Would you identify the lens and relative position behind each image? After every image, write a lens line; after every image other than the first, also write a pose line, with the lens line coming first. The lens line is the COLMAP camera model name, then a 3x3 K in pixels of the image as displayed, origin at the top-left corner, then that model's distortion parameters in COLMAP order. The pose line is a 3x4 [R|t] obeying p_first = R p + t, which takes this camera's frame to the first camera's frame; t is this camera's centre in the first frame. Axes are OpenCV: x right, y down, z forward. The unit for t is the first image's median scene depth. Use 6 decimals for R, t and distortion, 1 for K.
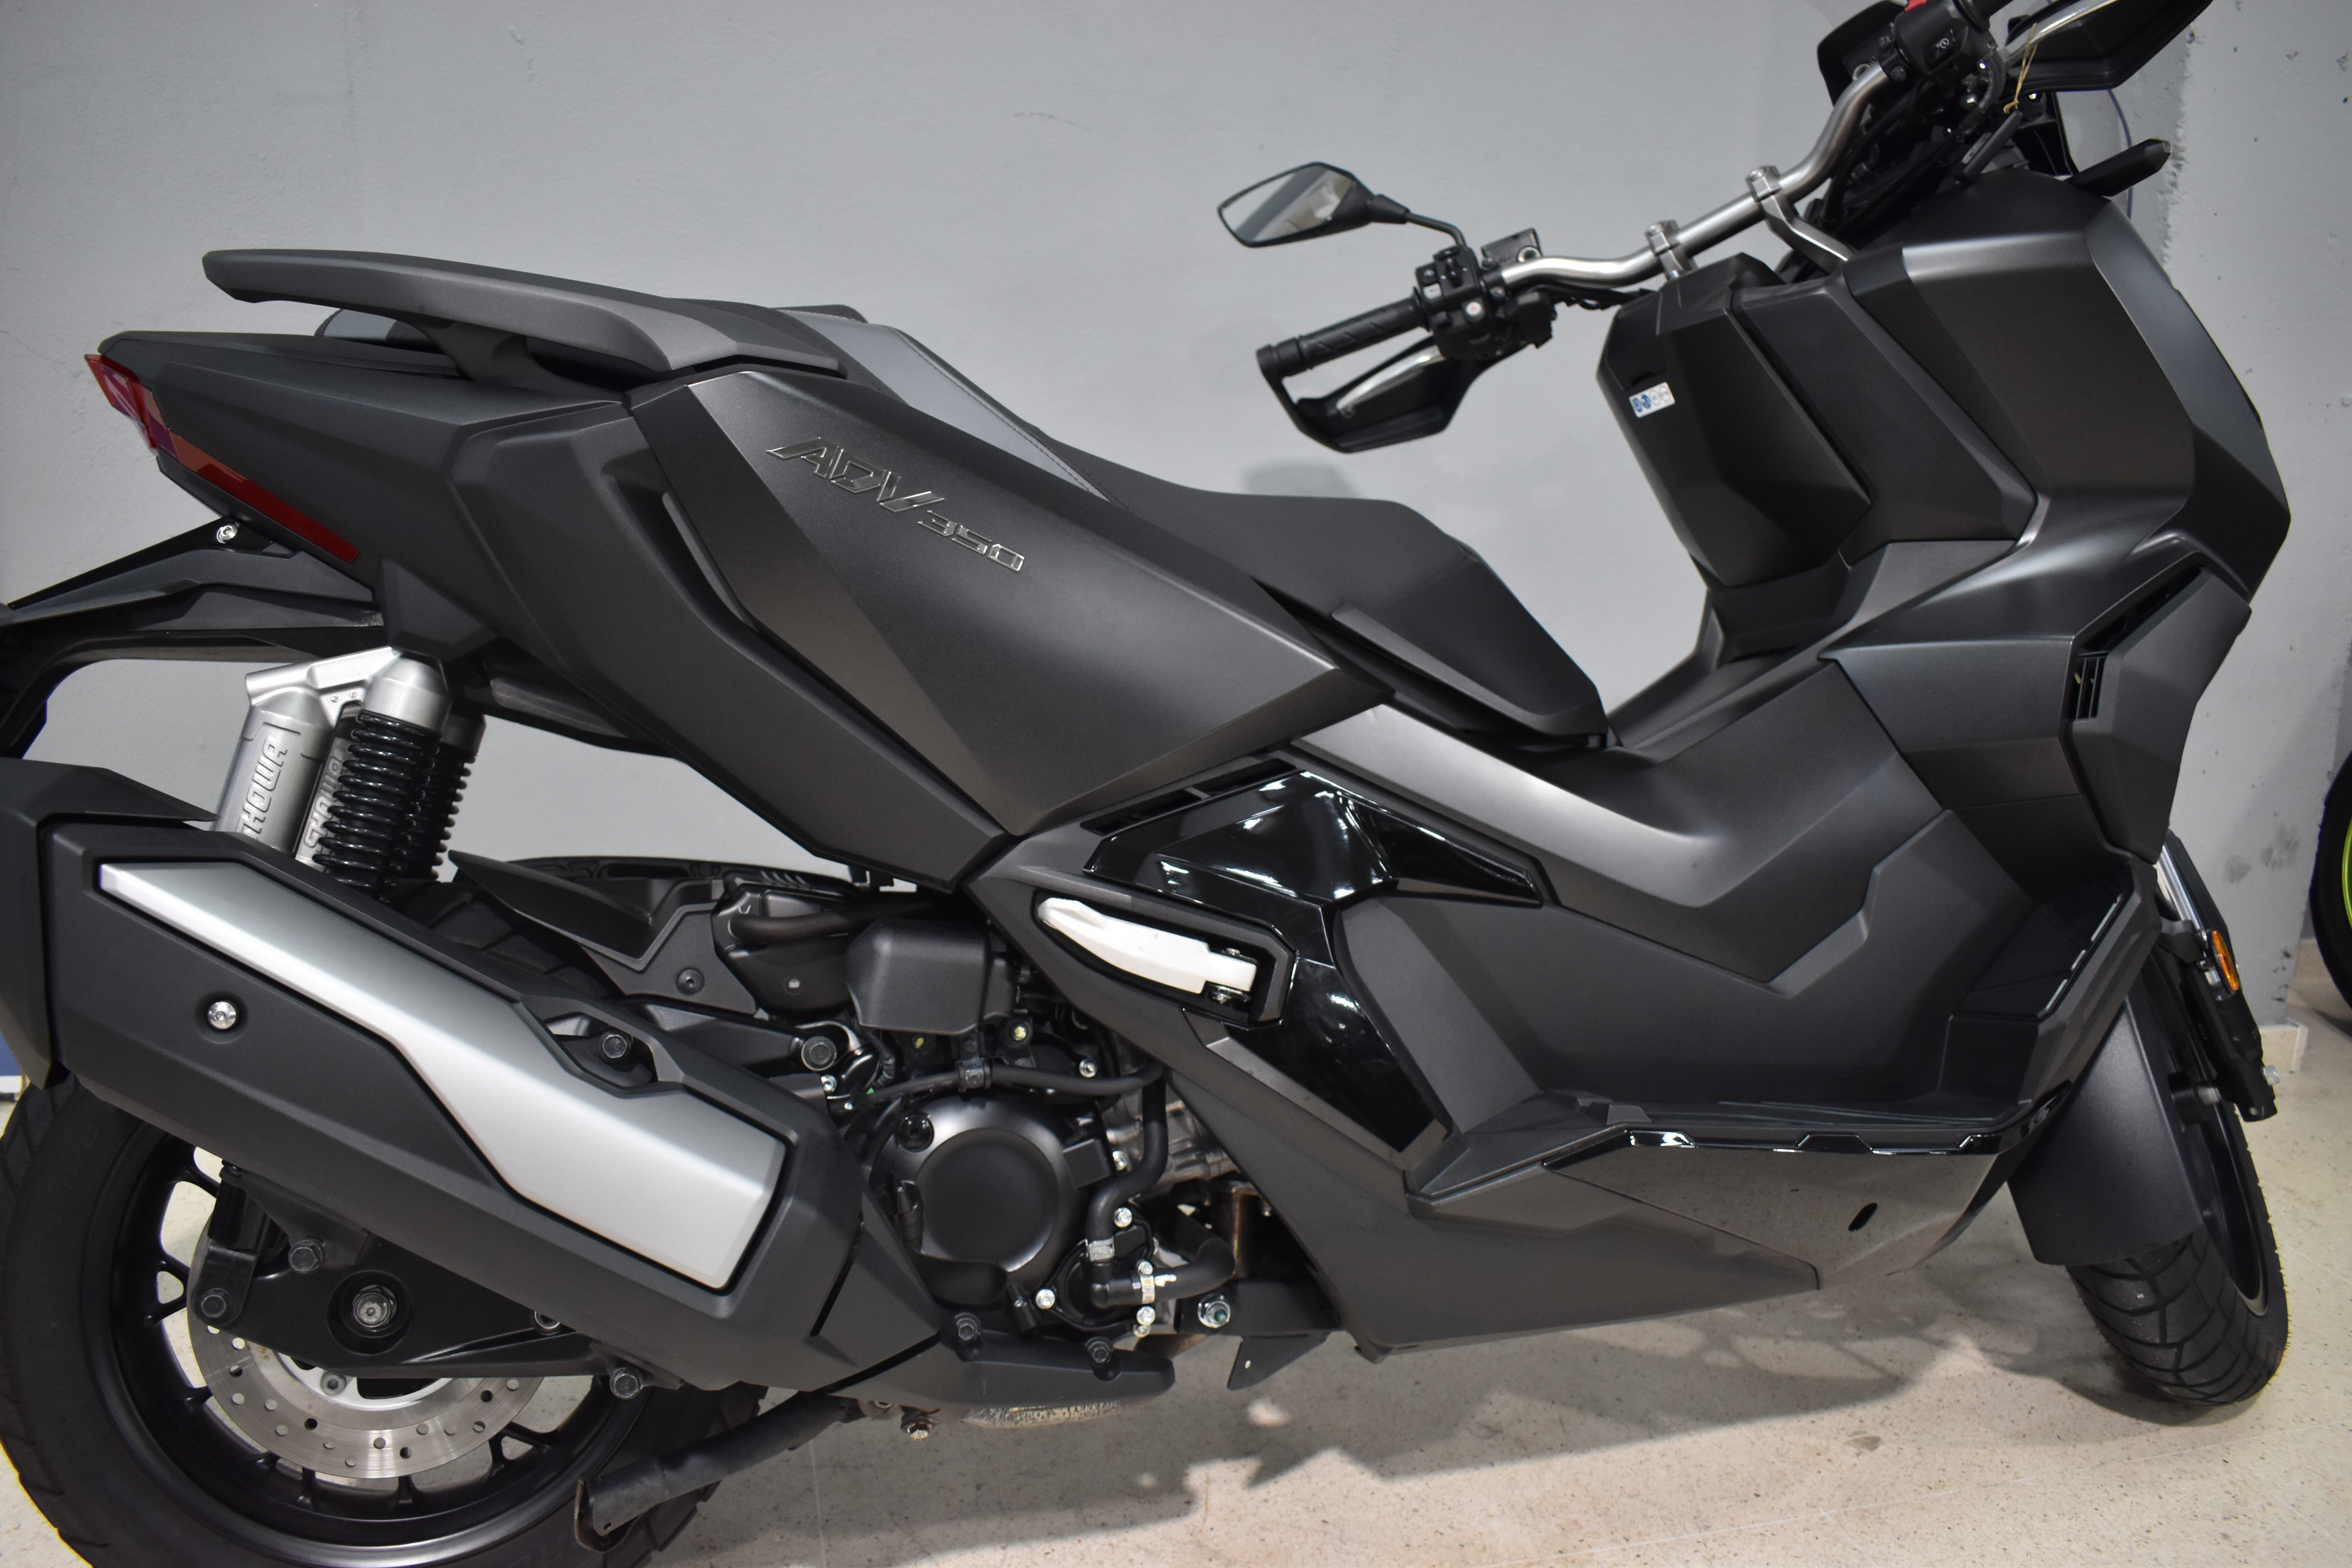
lens RADIAL K [[1832.3, 0, 1176.3], [0, 1832.3, 740.5], [0, 0, 1]] dist [-0.093268, 0.002770]
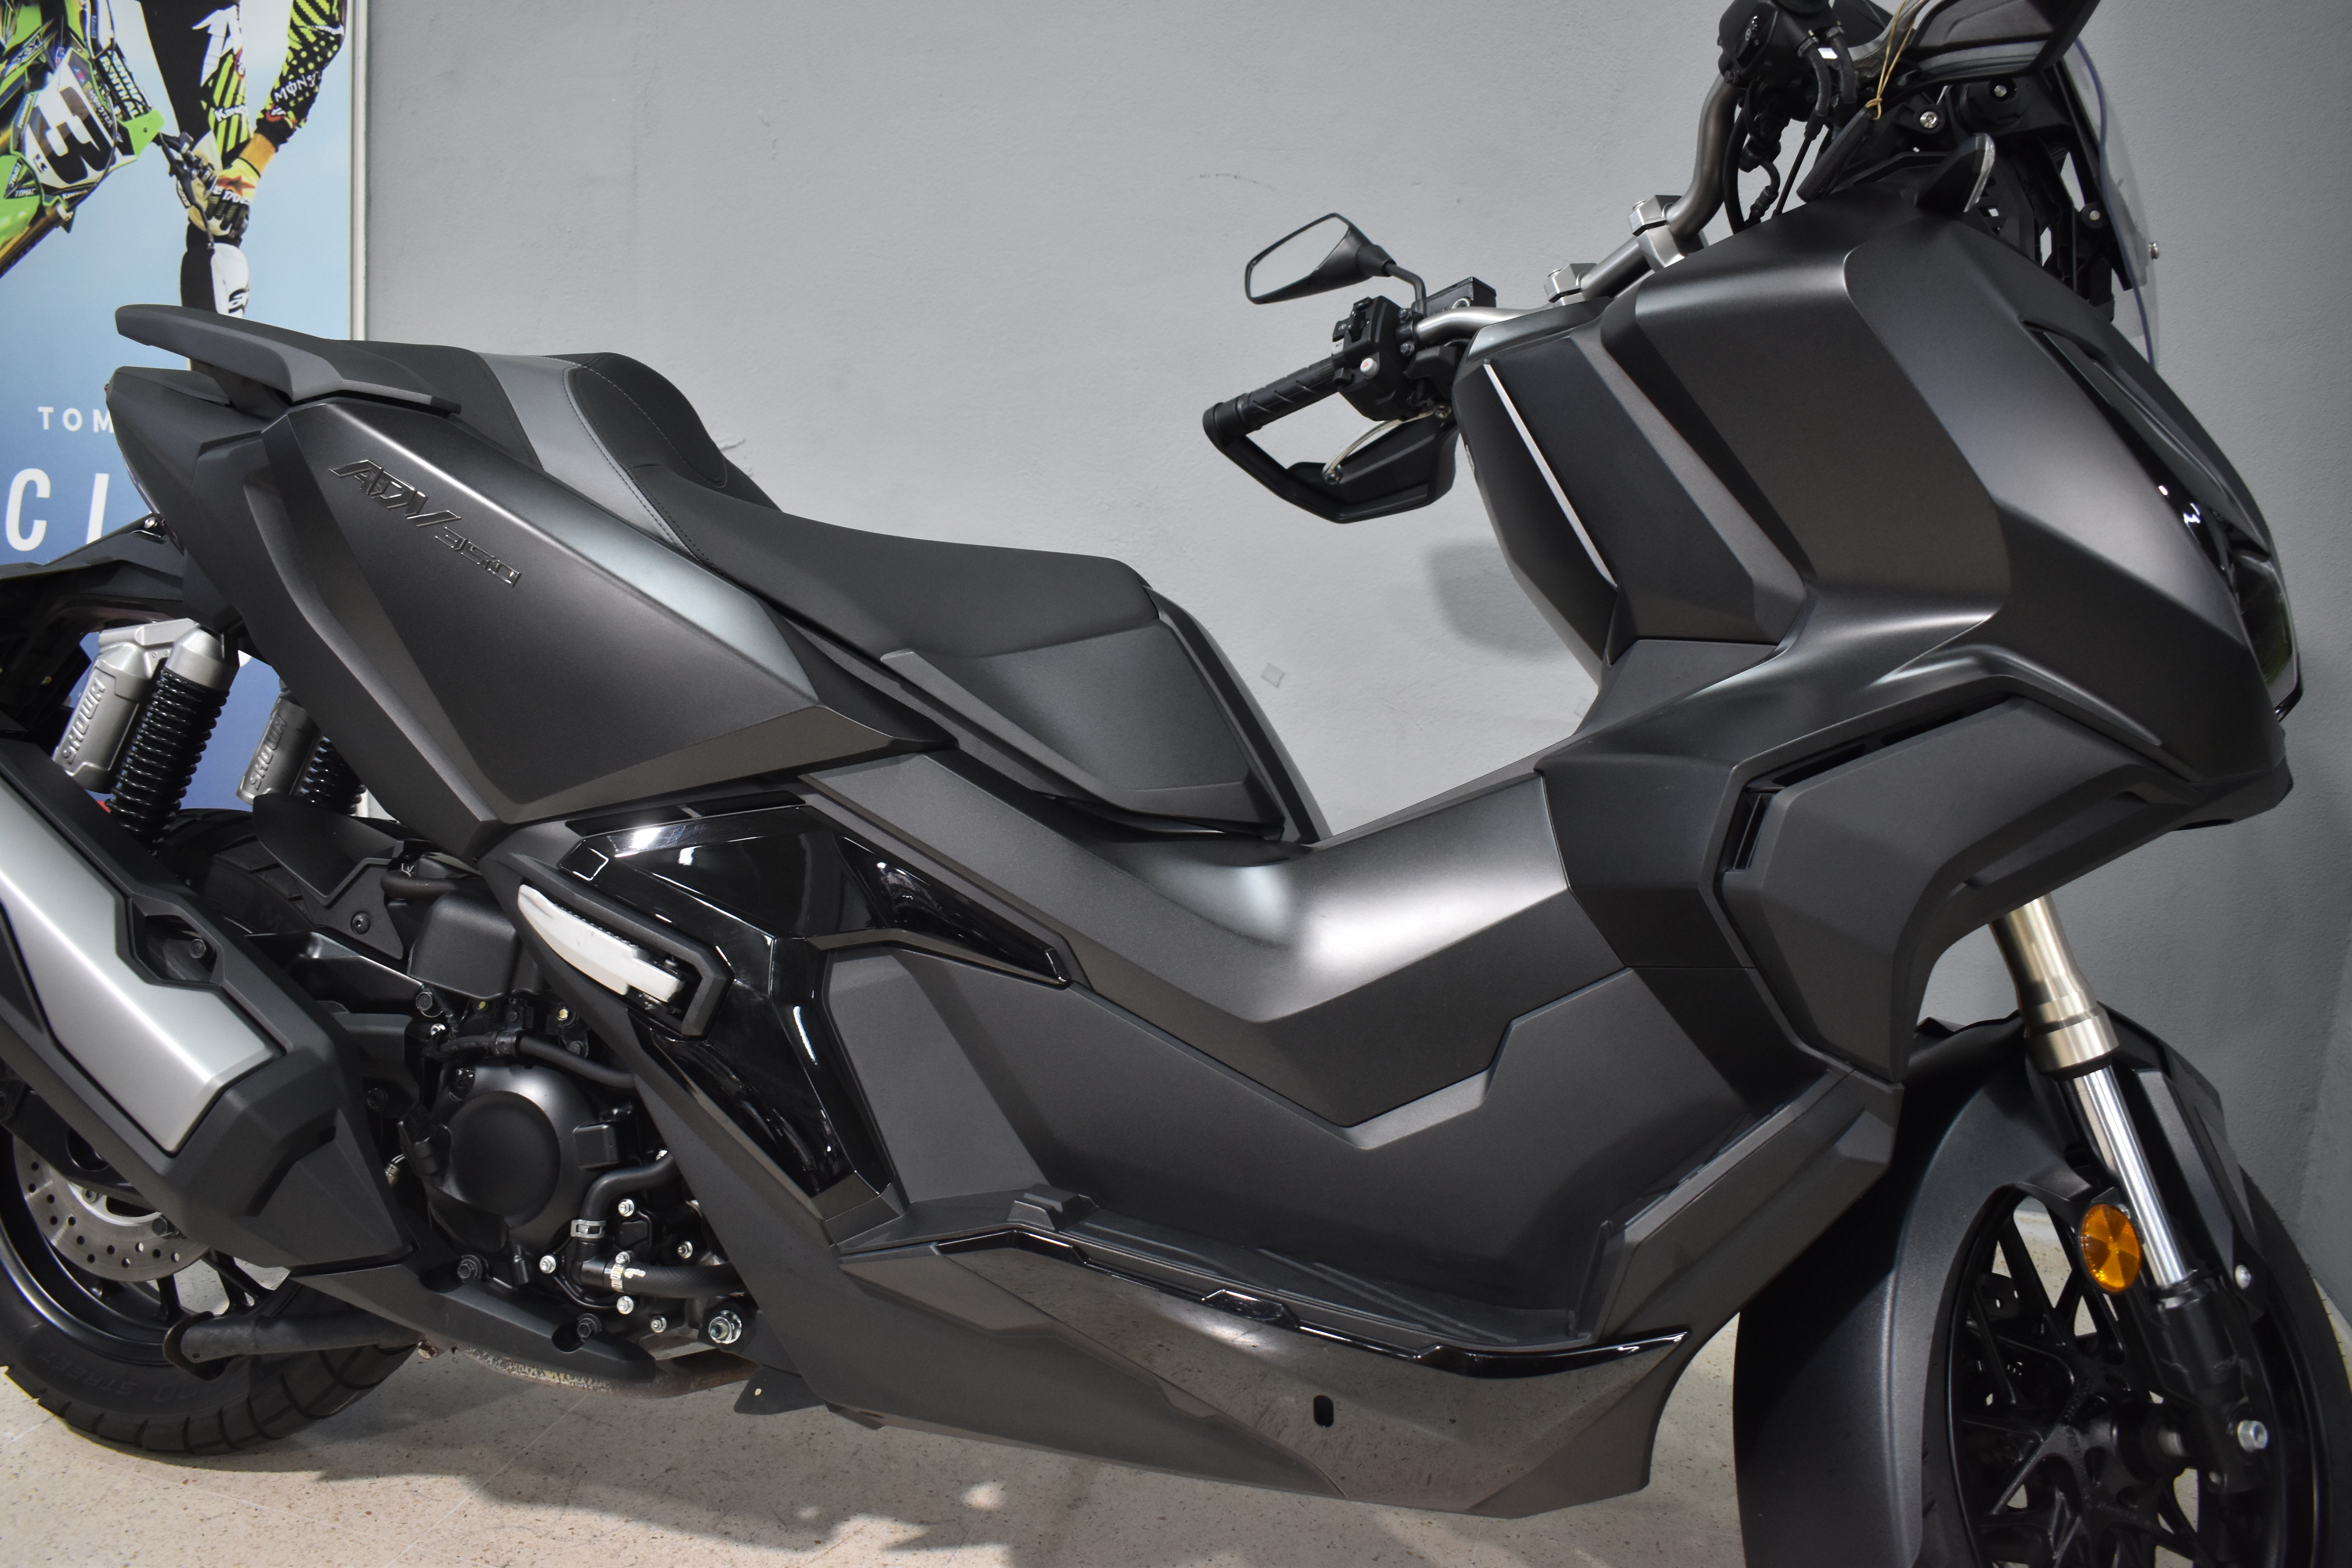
lens RADIAL K [[1974.8, 0, 1176.0], [0, 1974.8, 784.0], [0, 0, 1]] dist [-0.098504, 0.006391]
pose [[0.874463, 0.105799, -0.473415, 0.760070], [-0.125006, 0.992113, -0.009184, -0.011338], [0.468709, 0.067211, 0.880792, 0.137993]]
